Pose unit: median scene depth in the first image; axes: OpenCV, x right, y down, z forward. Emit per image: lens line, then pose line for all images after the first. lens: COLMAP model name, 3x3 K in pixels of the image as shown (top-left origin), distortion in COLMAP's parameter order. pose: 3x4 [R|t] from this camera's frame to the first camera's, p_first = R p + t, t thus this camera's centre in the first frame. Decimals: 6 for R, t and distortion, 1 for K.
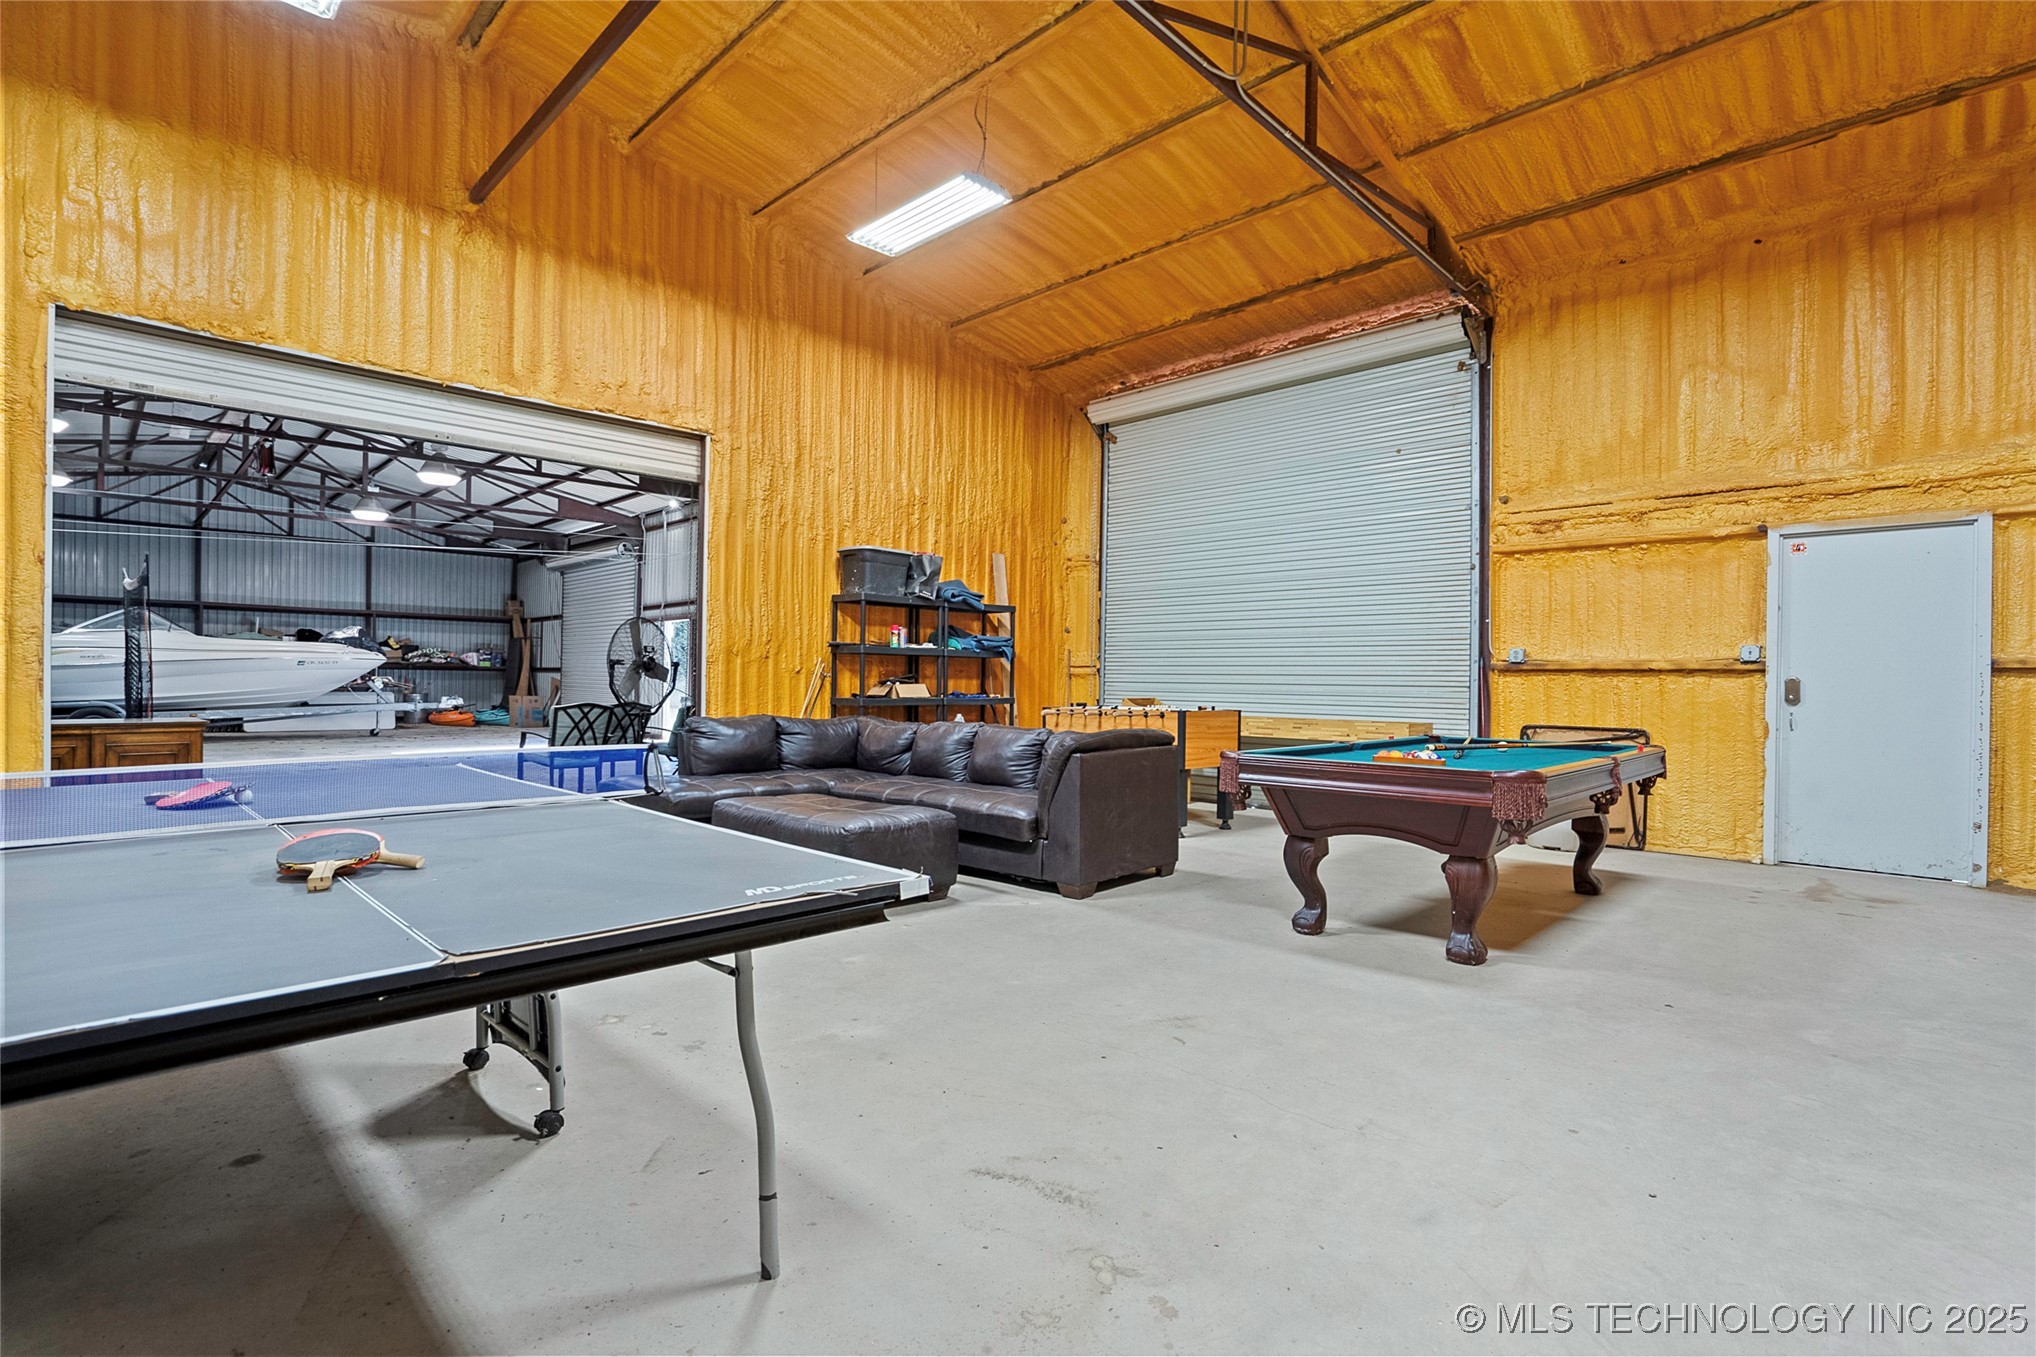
lens RADIAL K [[950.4, 0, 1016.3], [0, 950.4, 677.9], [0, 0, 1]] dist [-0.009406, 0.001666]
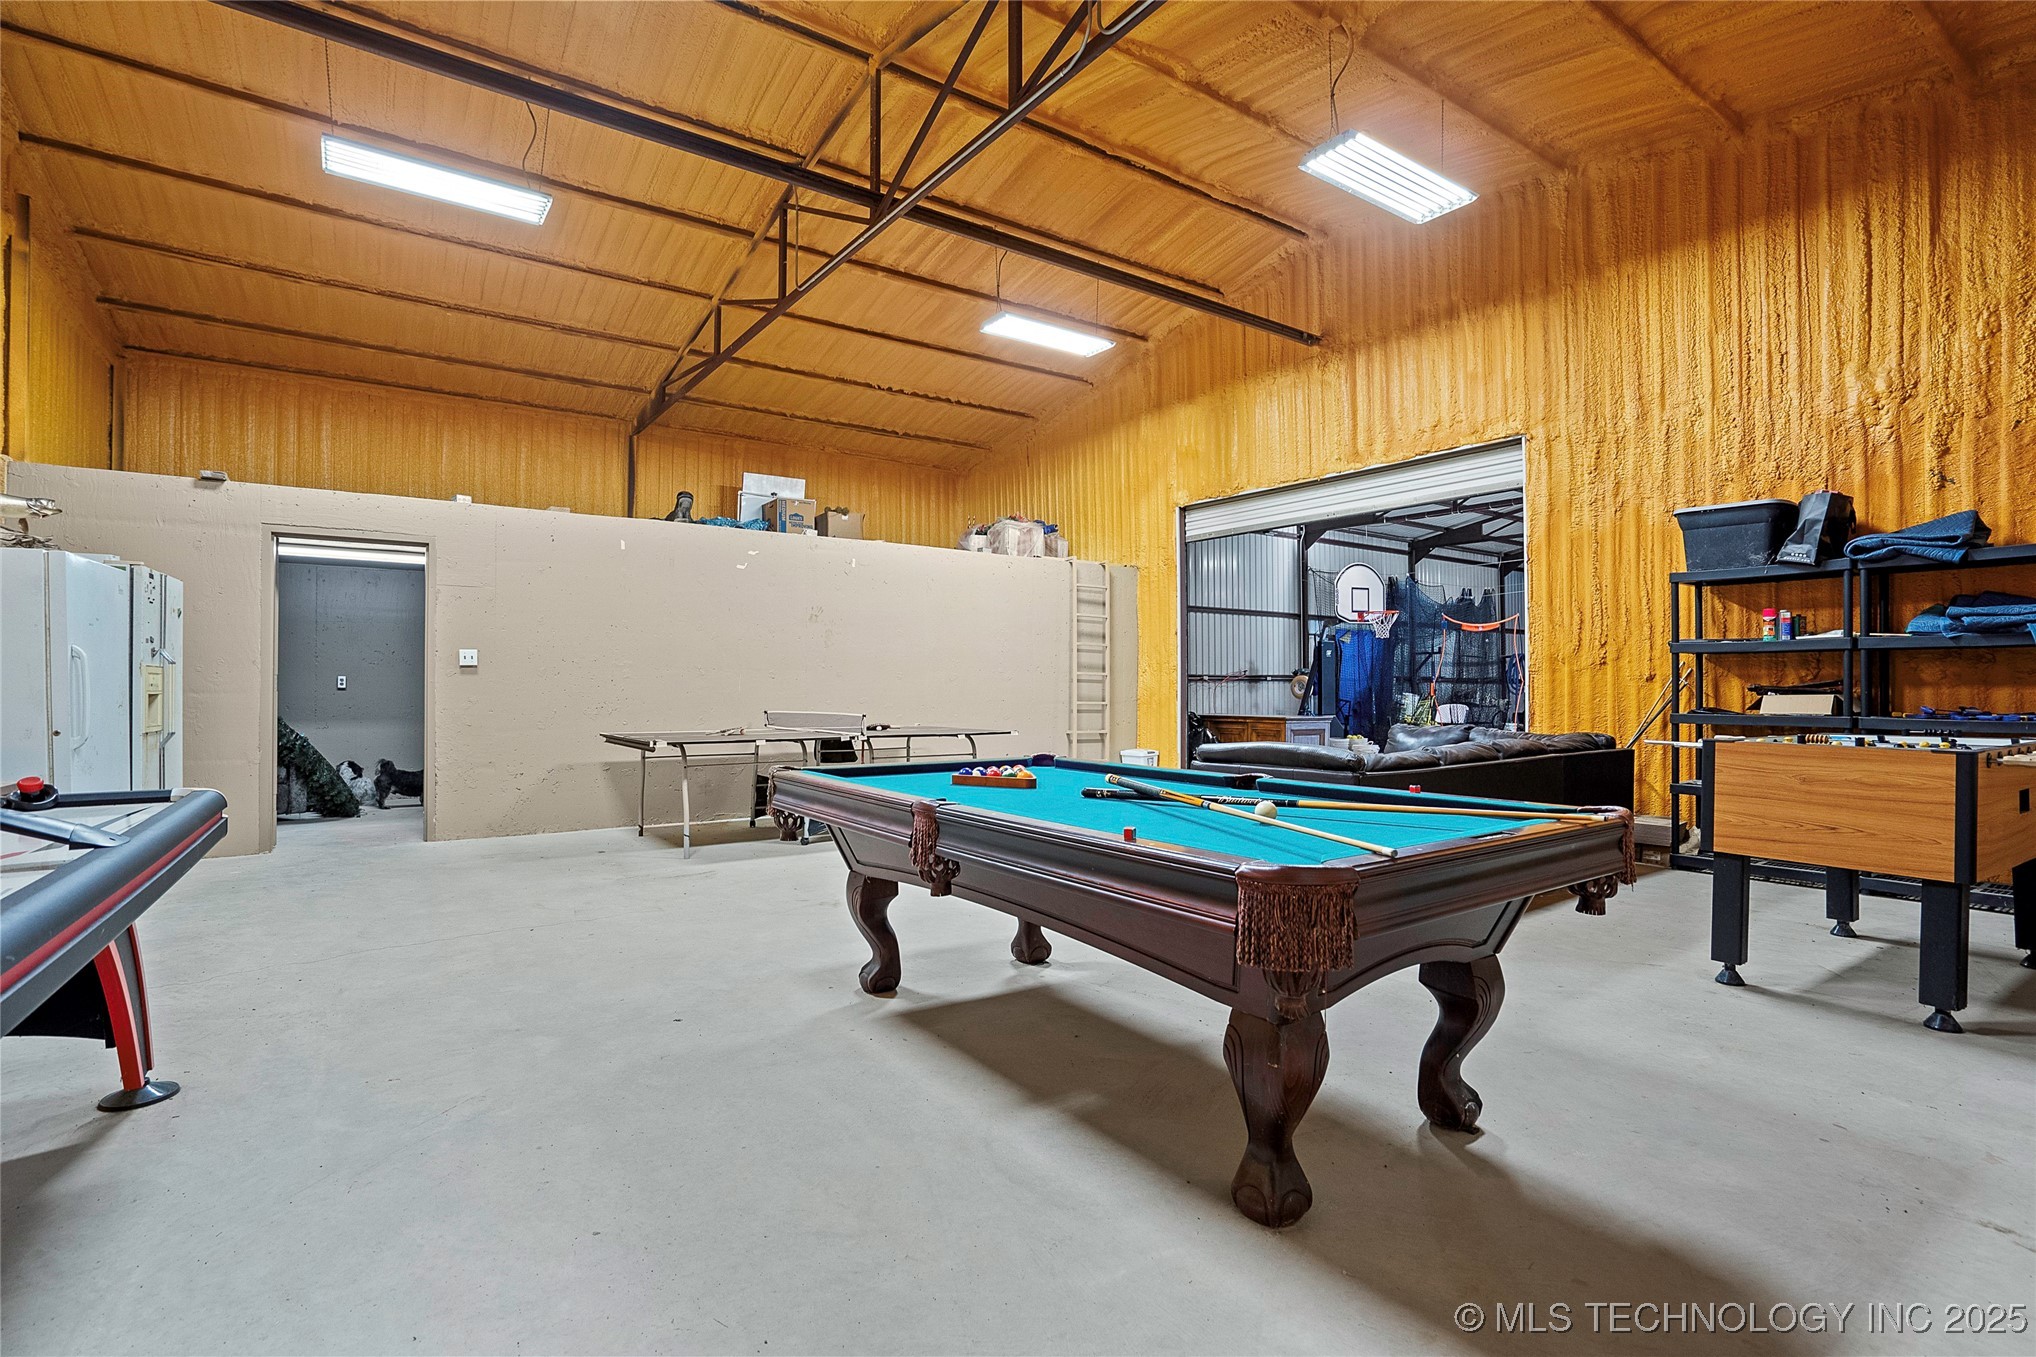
lens RADIAL K [[950.4, 0, 1036.0], [0, 950.4, 680.8], [0, 0, 1]] dist [-0.009406, 0.001666]
pose [[-0.175047, -0.010534, -0.984504, 0.643590], [-0.005470, 0.999938, -0.009727, 0.004393], [0.984545, 0.003683, -0.175094, 0.622320]]
